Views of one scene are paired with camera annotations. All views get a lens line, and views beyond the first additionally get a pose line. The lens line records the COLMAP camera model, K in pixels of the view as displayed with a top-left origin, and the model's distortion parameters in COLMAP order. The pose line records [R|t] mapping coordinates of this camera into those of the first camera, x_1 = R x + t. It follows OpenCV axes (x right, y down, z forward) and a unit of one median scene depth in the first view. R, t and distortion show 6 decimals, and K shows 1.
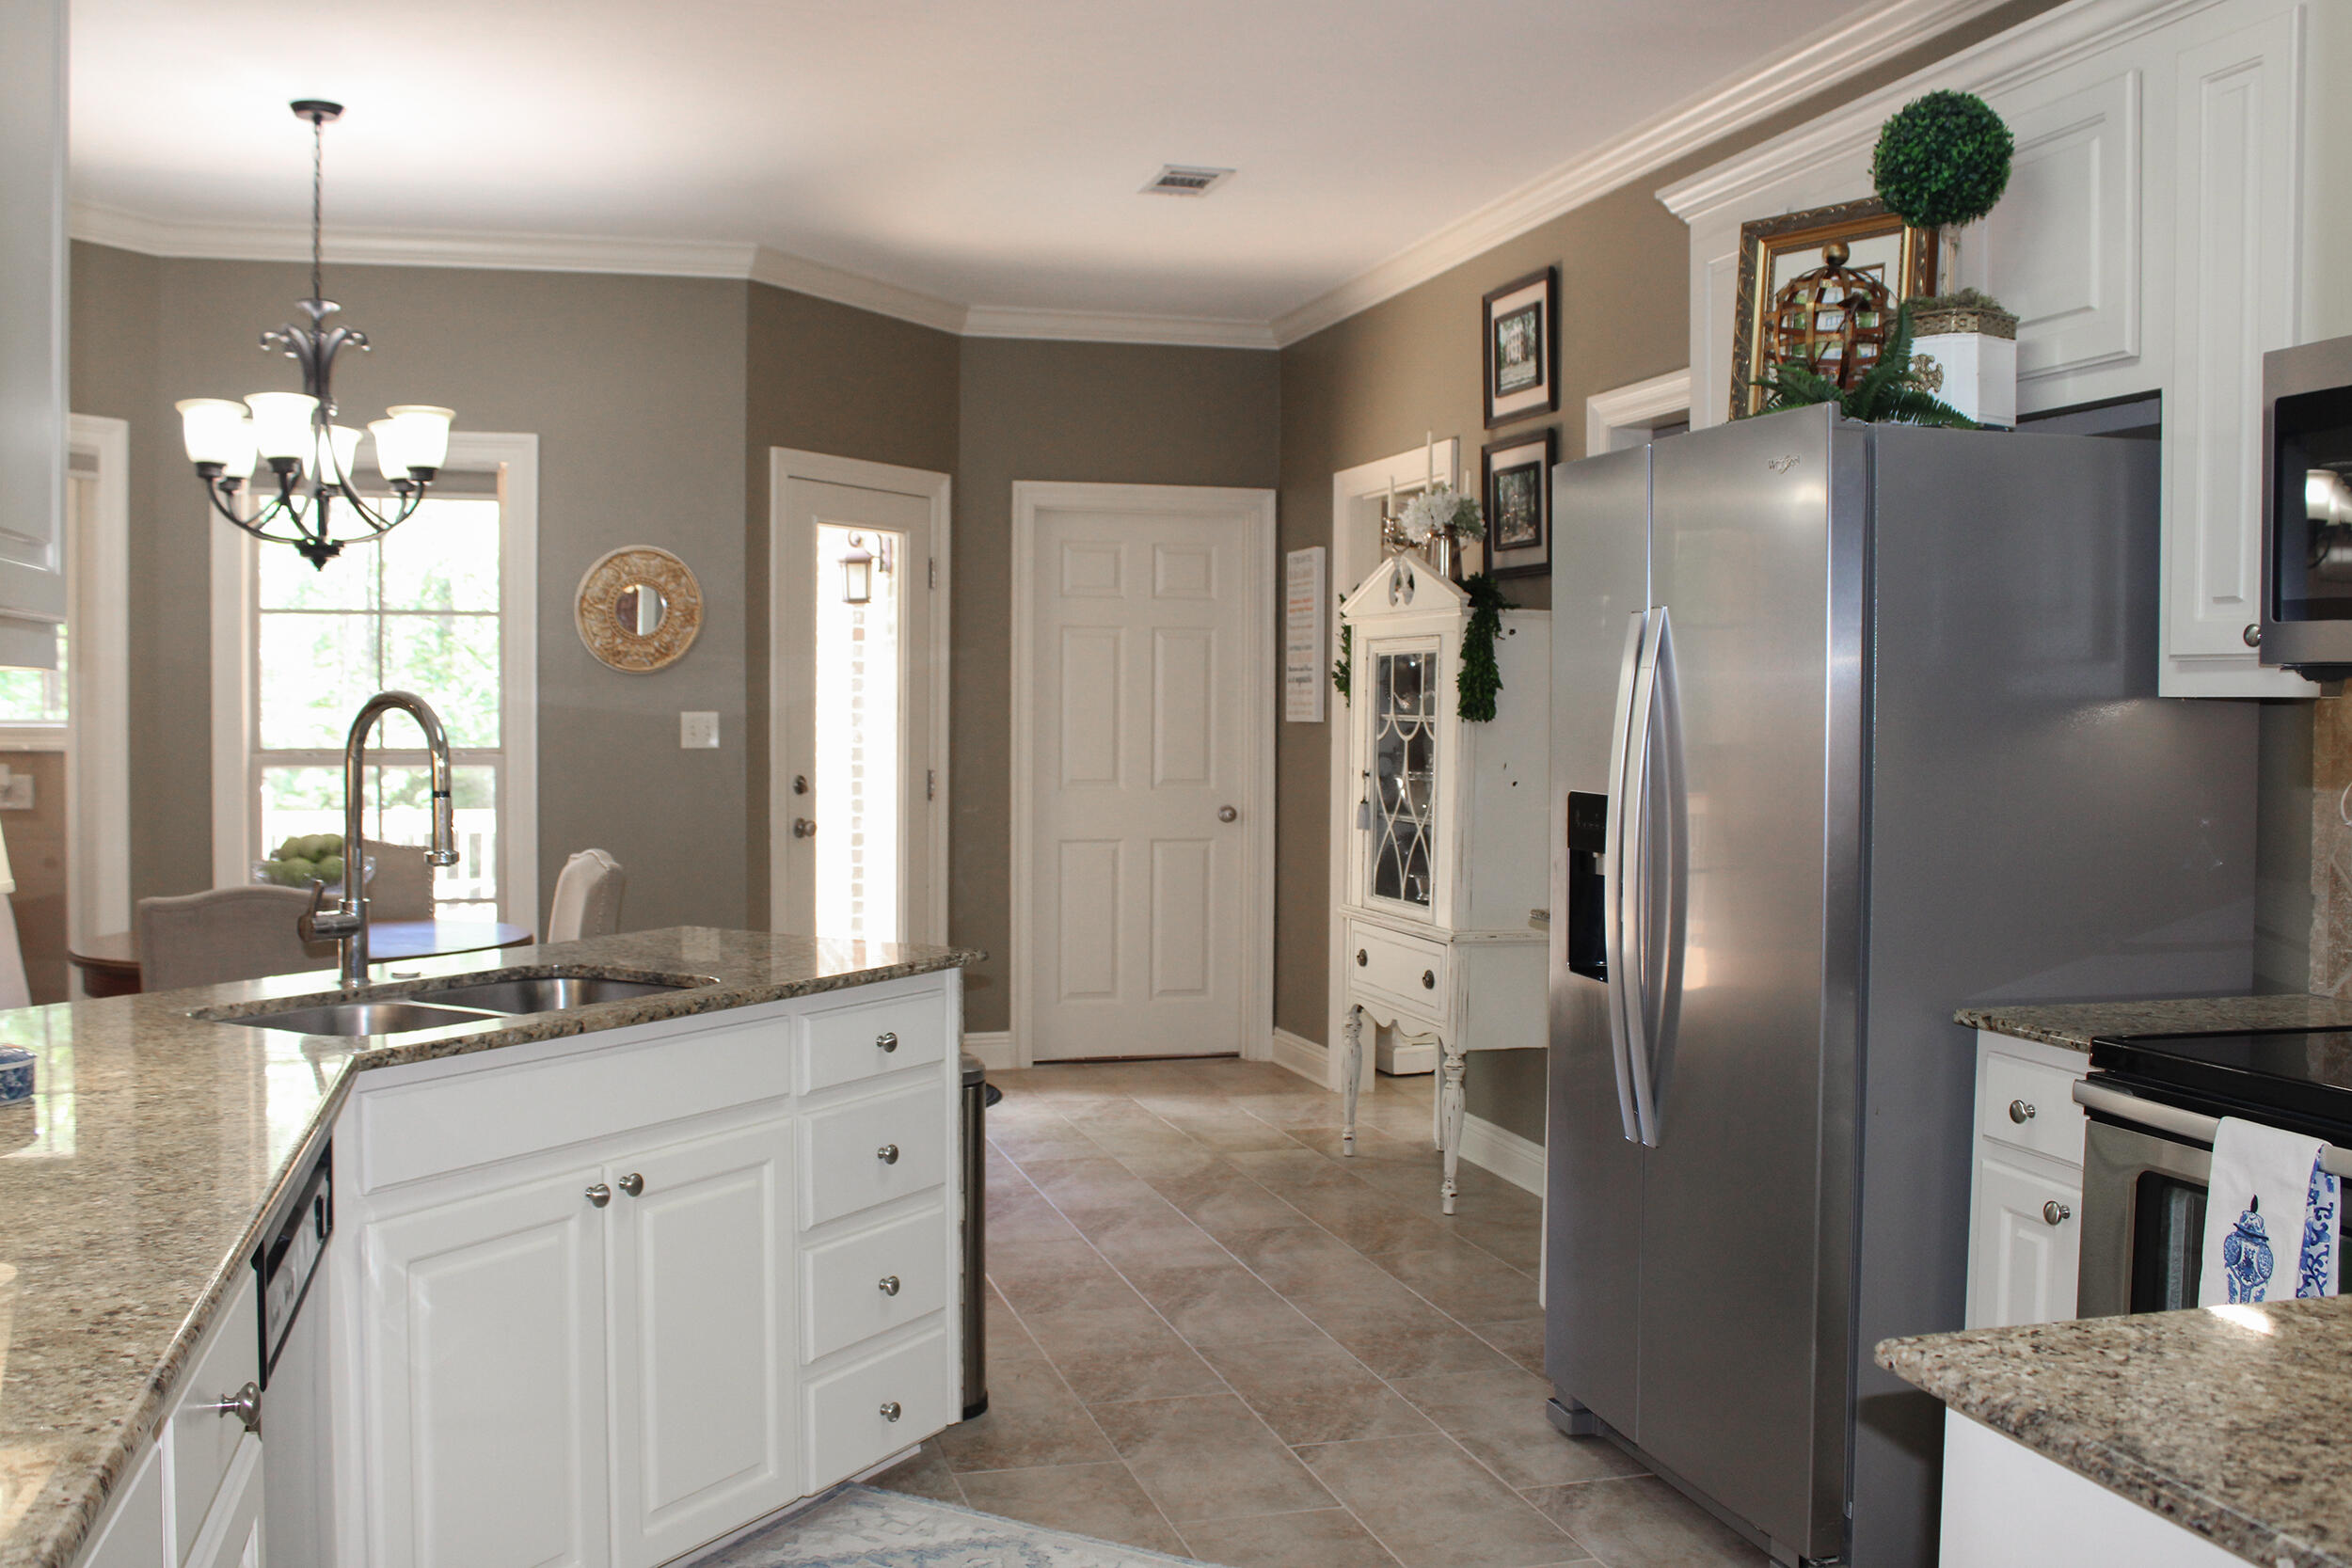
lens RADIAL K [[2143.1, 0, 1176.0], [0, 2143.1, 784.0], [0, 0, 1]] dist [-0.068468, 0.001533]
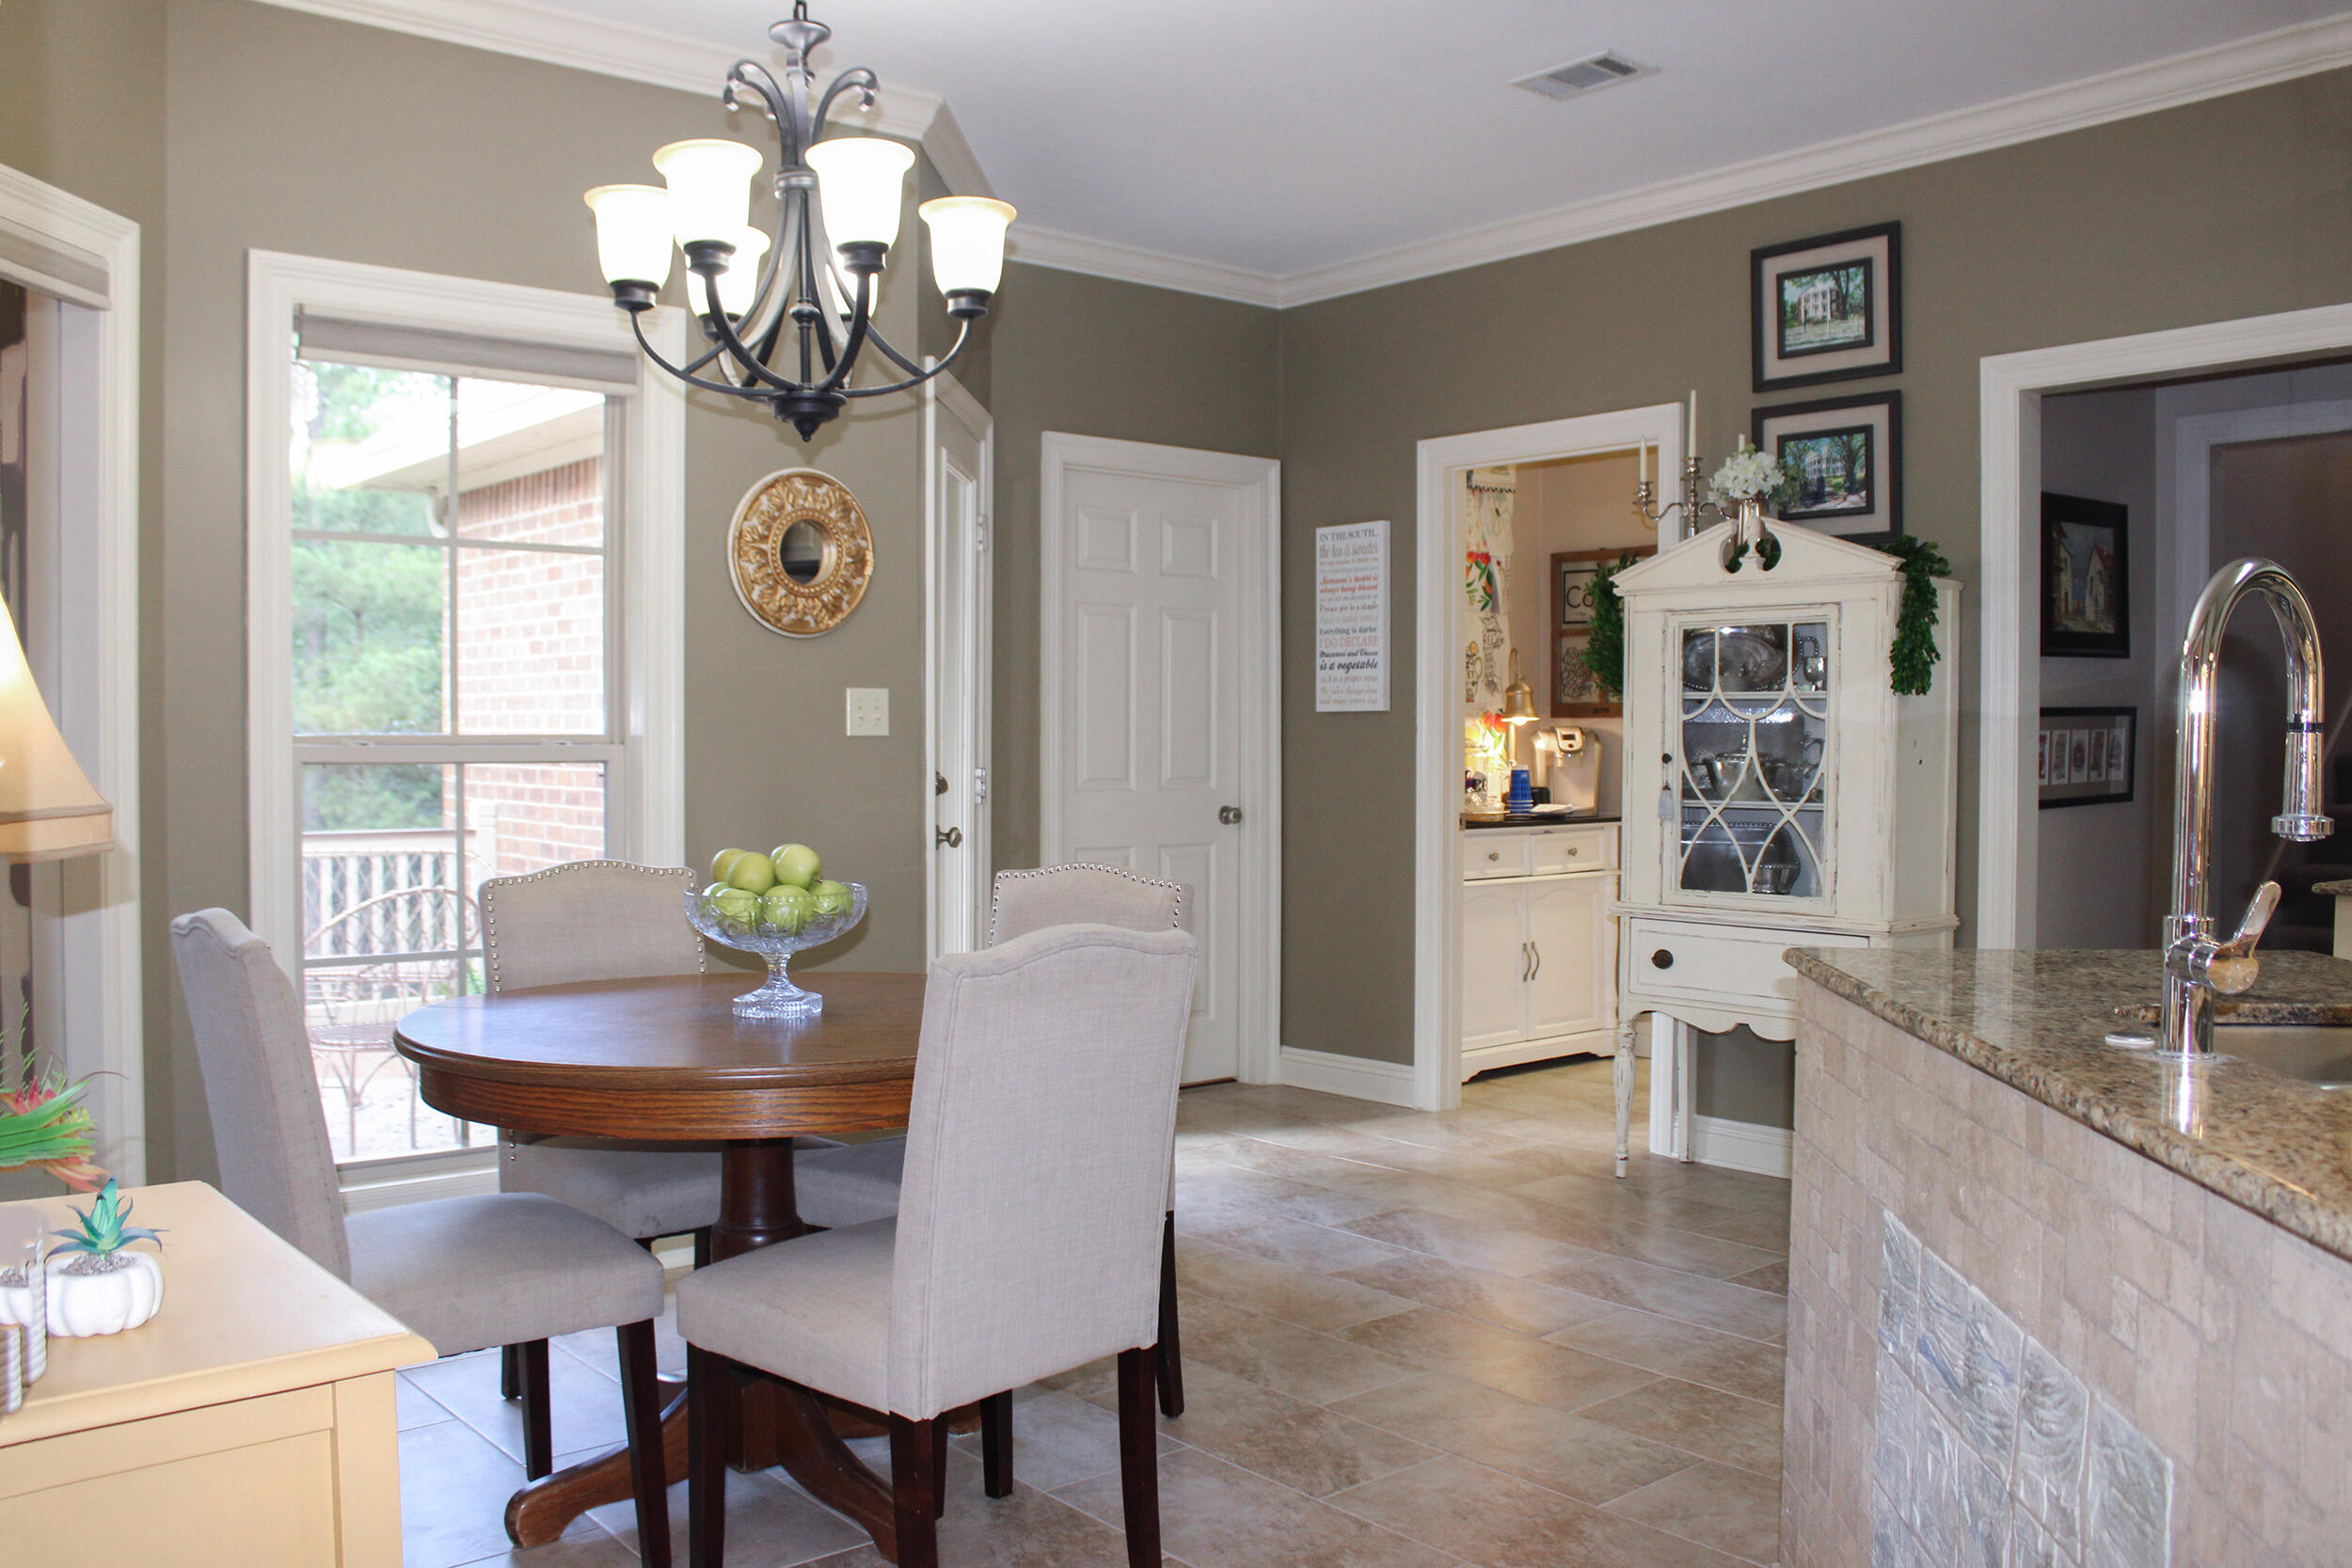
lens RADIAL K [[1971.1, 0, 1163.9], [0, 1971.1, 791.9], [0, 0, 1]] dist [-0.162176, 0.150354]
pose [[0.914698, -0.015089, 0.403857, -0.419631], [0.018463, 0.999820, -0.004462, 0.009357], [-0.403716, 0.011538, 0.914811, 0.310550]]
